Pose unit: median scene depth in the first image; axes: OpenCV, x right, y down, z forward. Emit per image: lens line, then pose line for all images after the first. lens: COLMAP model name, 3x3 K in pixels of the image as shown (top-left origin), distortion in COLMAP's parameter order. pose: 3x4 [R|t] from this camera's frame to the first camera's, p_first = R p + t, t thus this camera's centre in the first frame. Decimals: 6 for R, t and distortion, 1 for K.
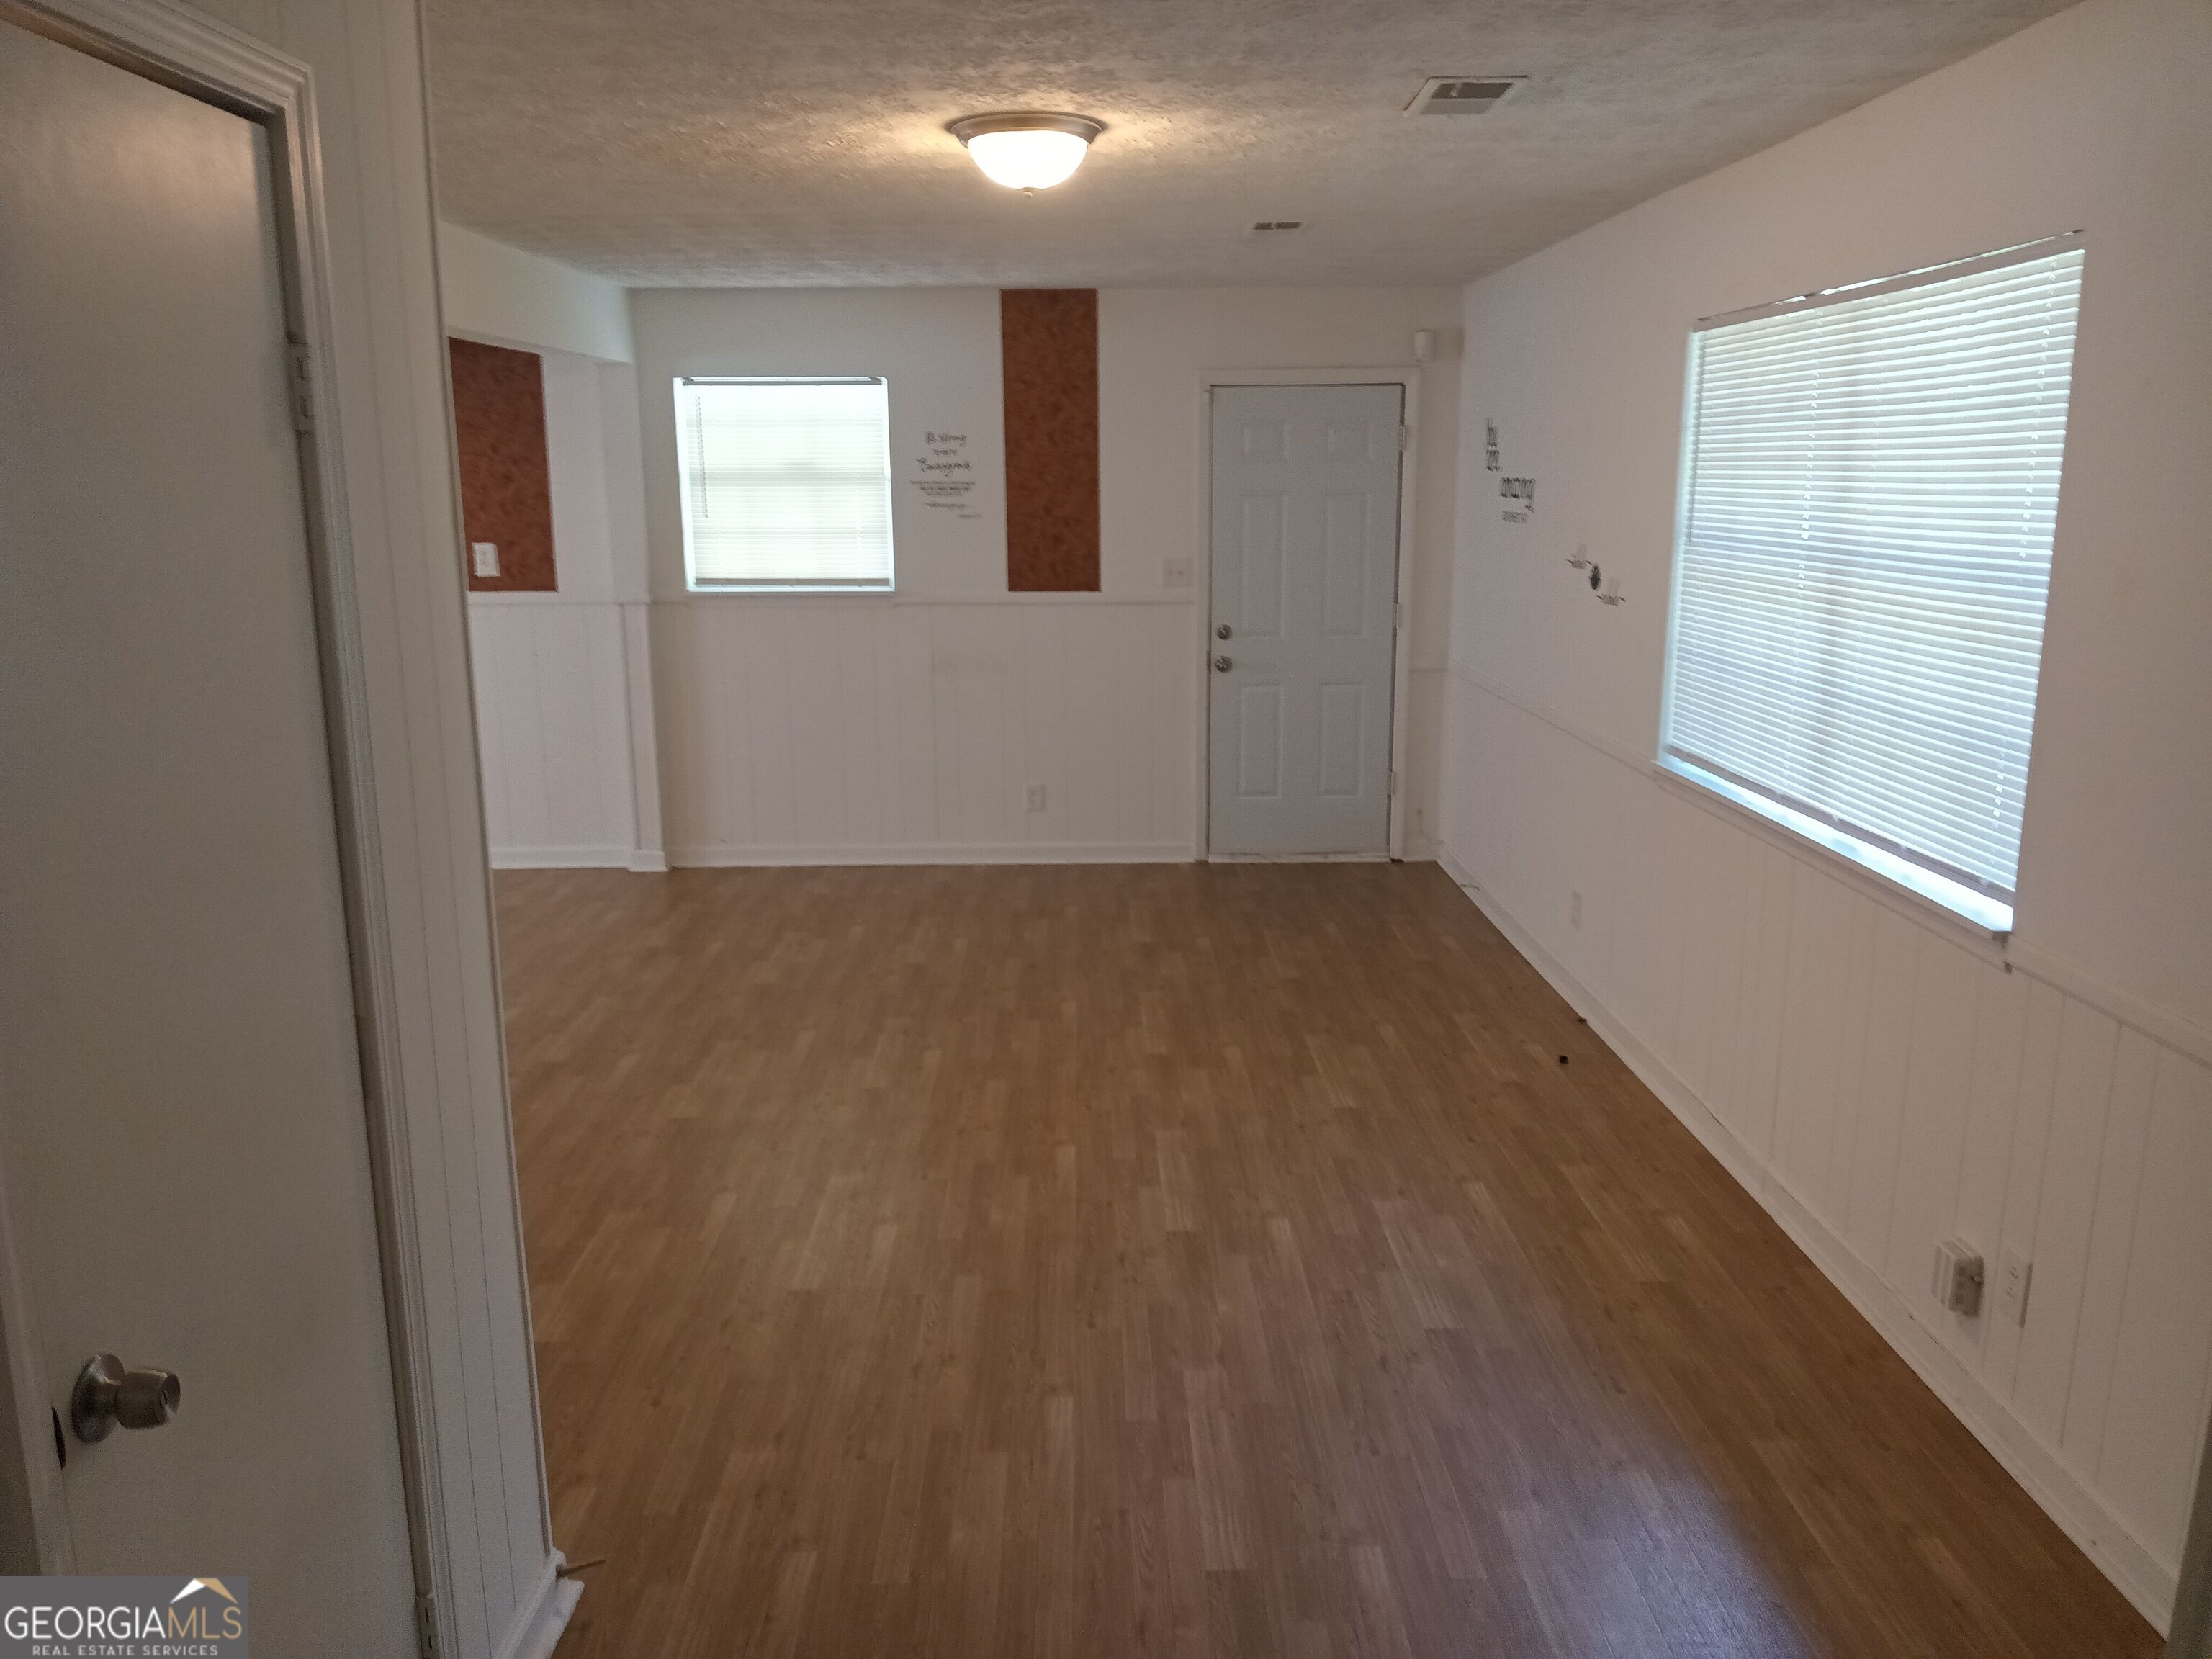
lens RADIAL K [[1672.4, 0, 1081.6], [0, 1672.4, 830.1], [0, 0, 1]] dist [0.001675, -0.004014]
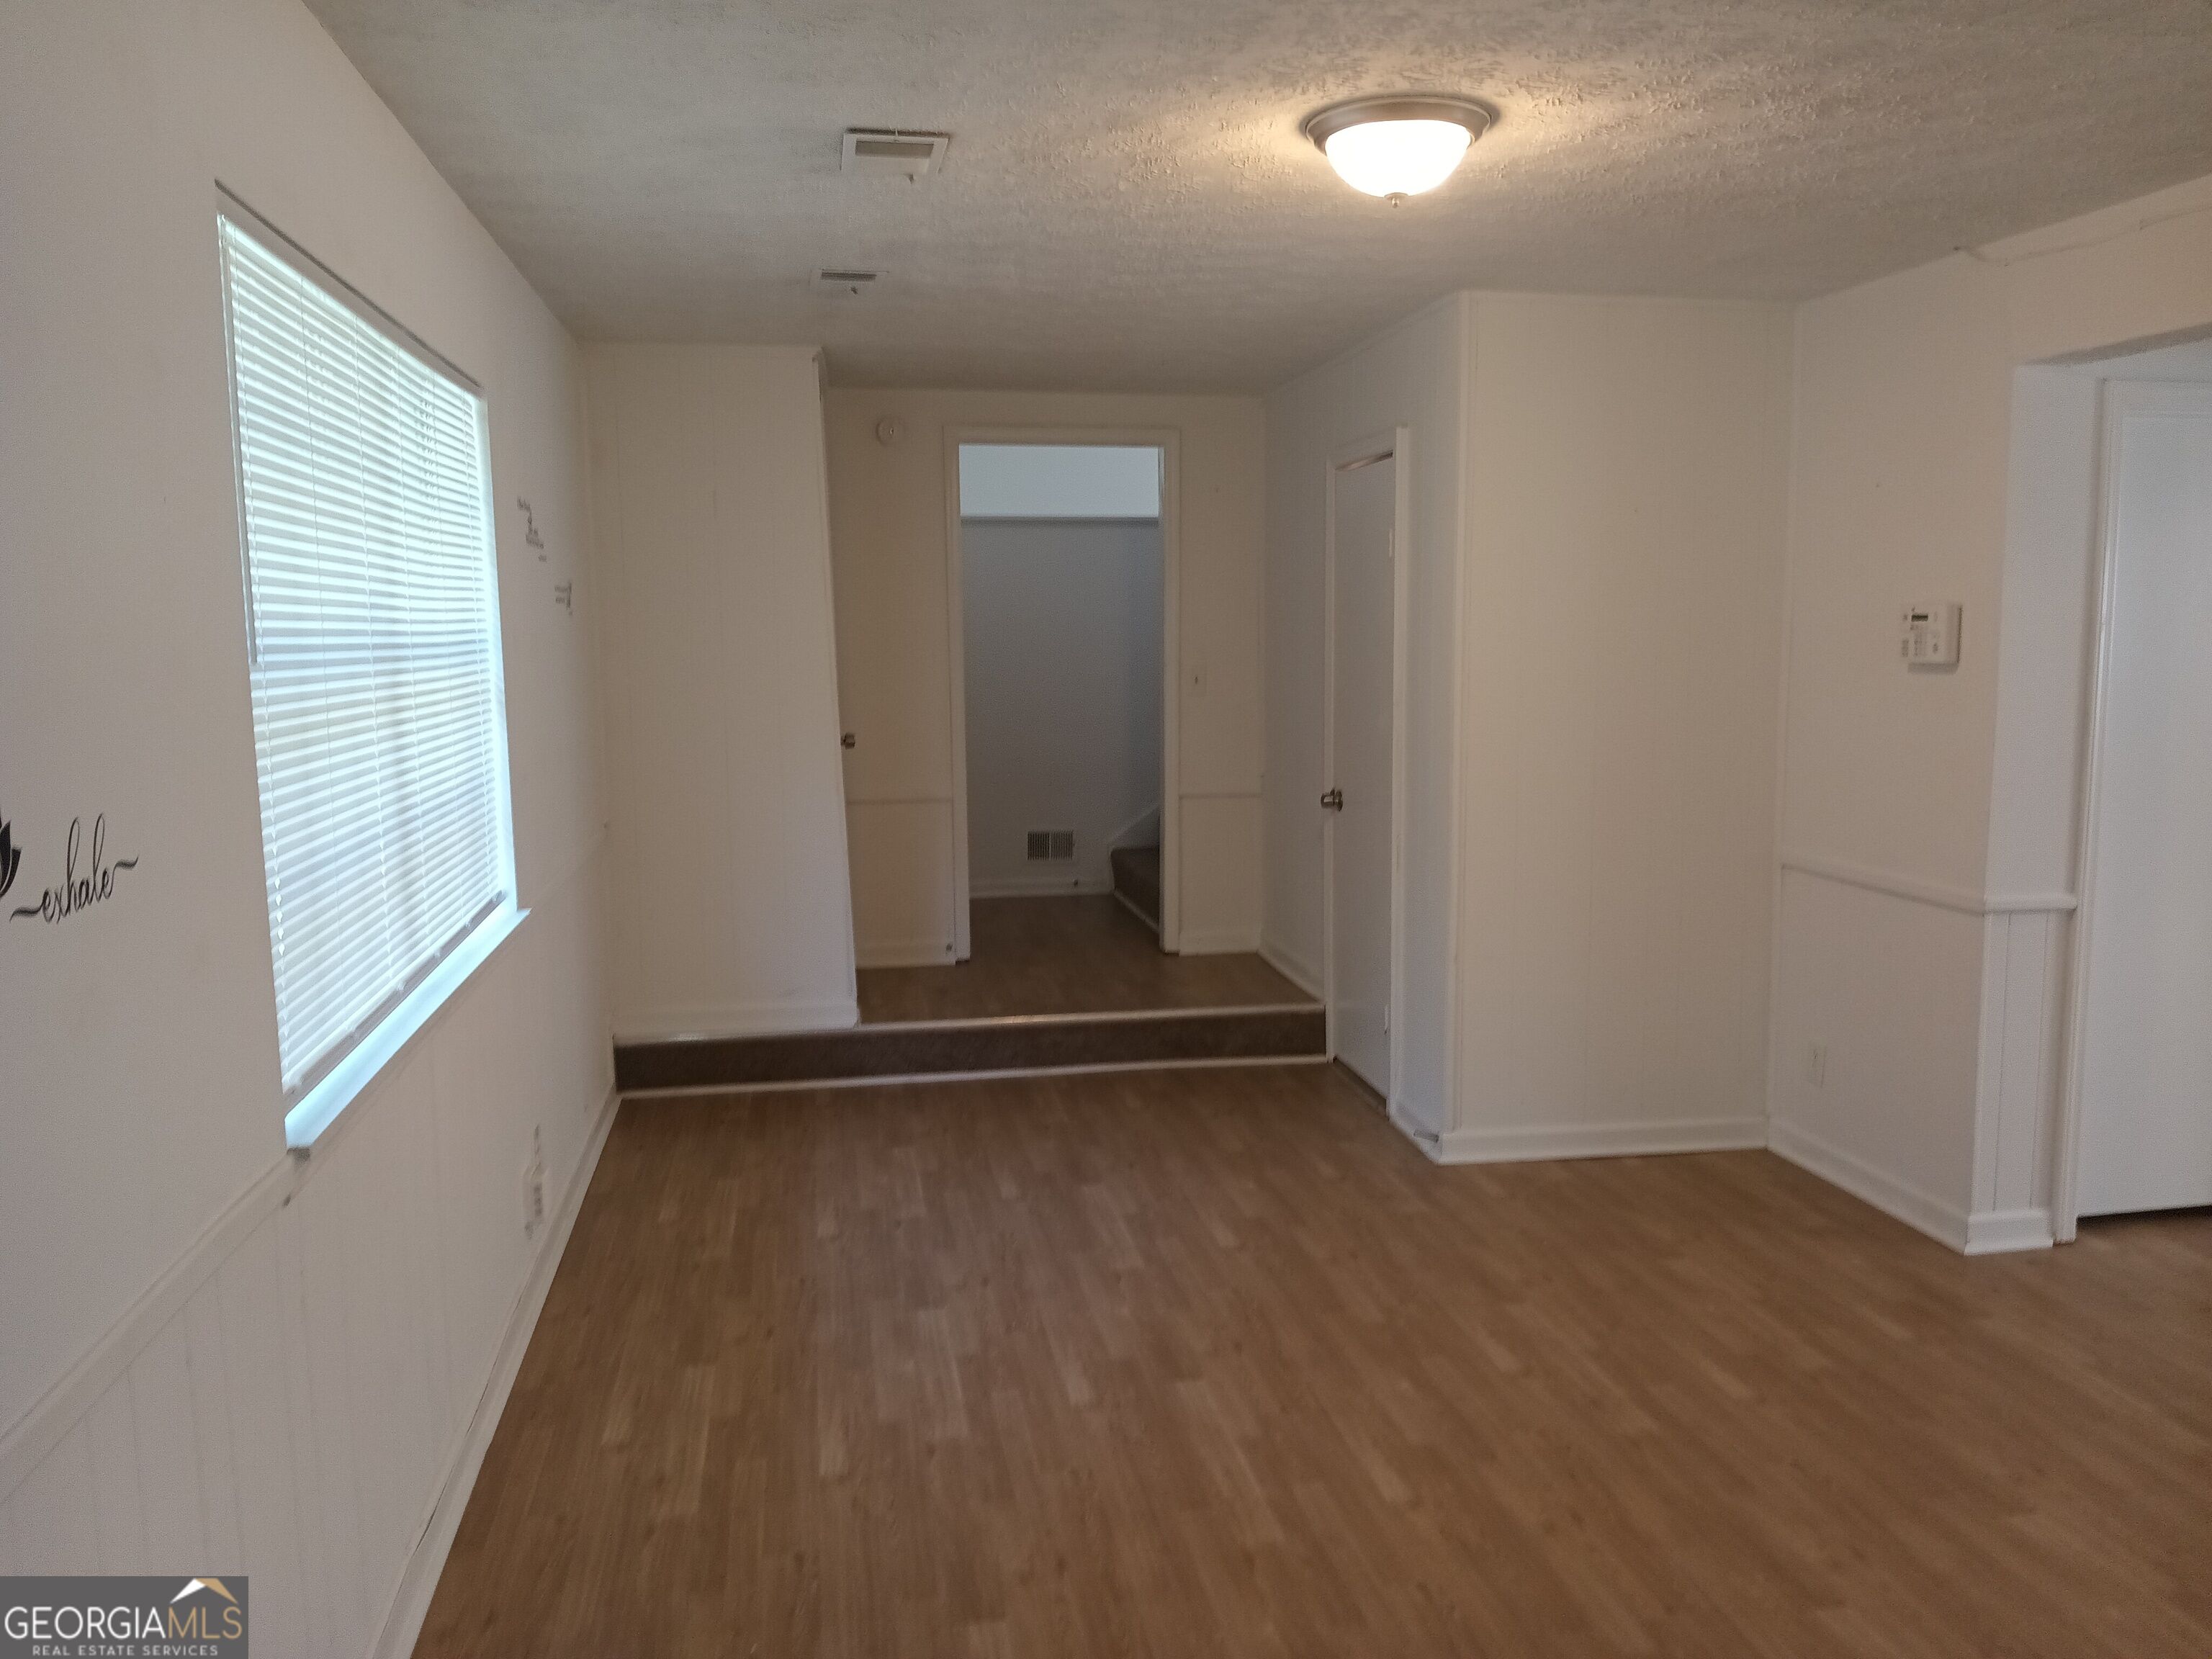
lens RADIAL K [[1672.4, 0, 1081.6], [0, 1672.4, 830.1], [0, 0, 1]] dist [0.001675, -0.004014]
pose [[-0.987449, 0.036547, -0.153653, 0.251120], [-0.015550, 0.945637, 0.324852, -0.340784], [0.157172, 0.323164, -0.933200, 1.789054]]
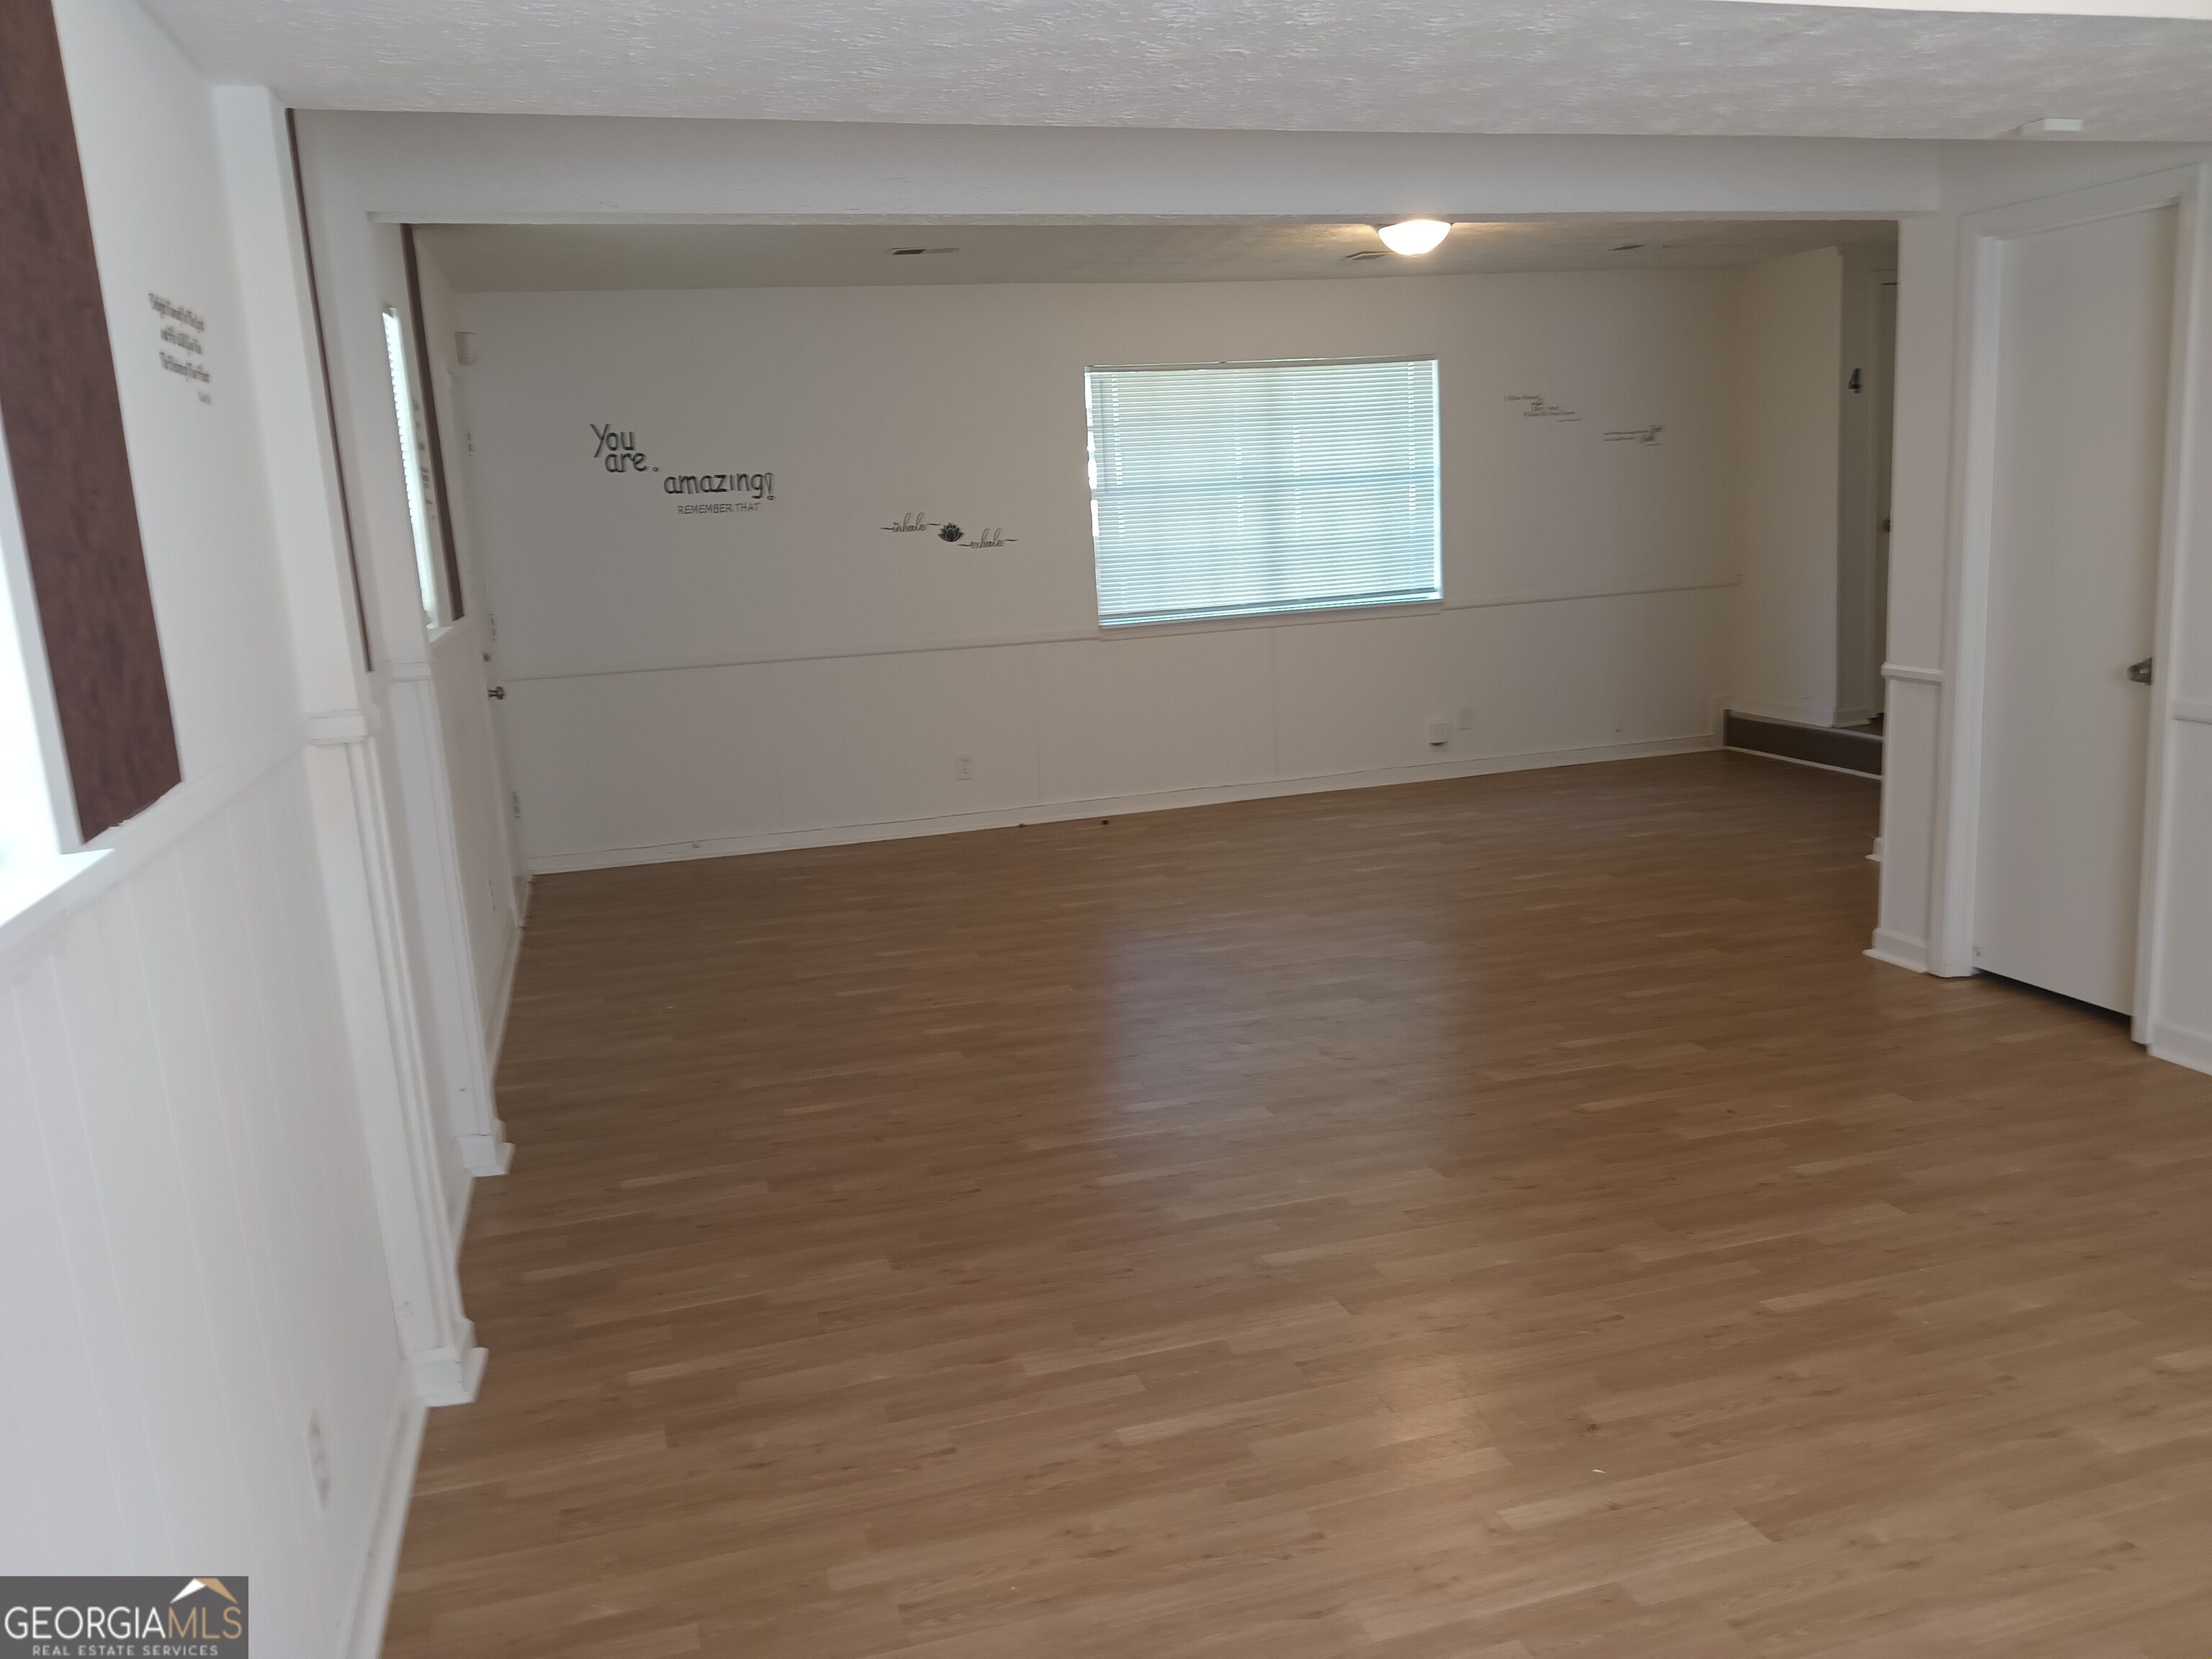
lens RADIAL K [[1672.4, 0, 1081.6], [0, 1672.4, 830.1], [0, 0, 1]] dist [0.001675, -0.004014]
pose [[-0.266935, -0.166006, 0.949309, -0.653854], [0.247204, 0.940298, 0.233942, -0.202950], [-0.931470, 0.297121, -0.209961, 1.258389]]
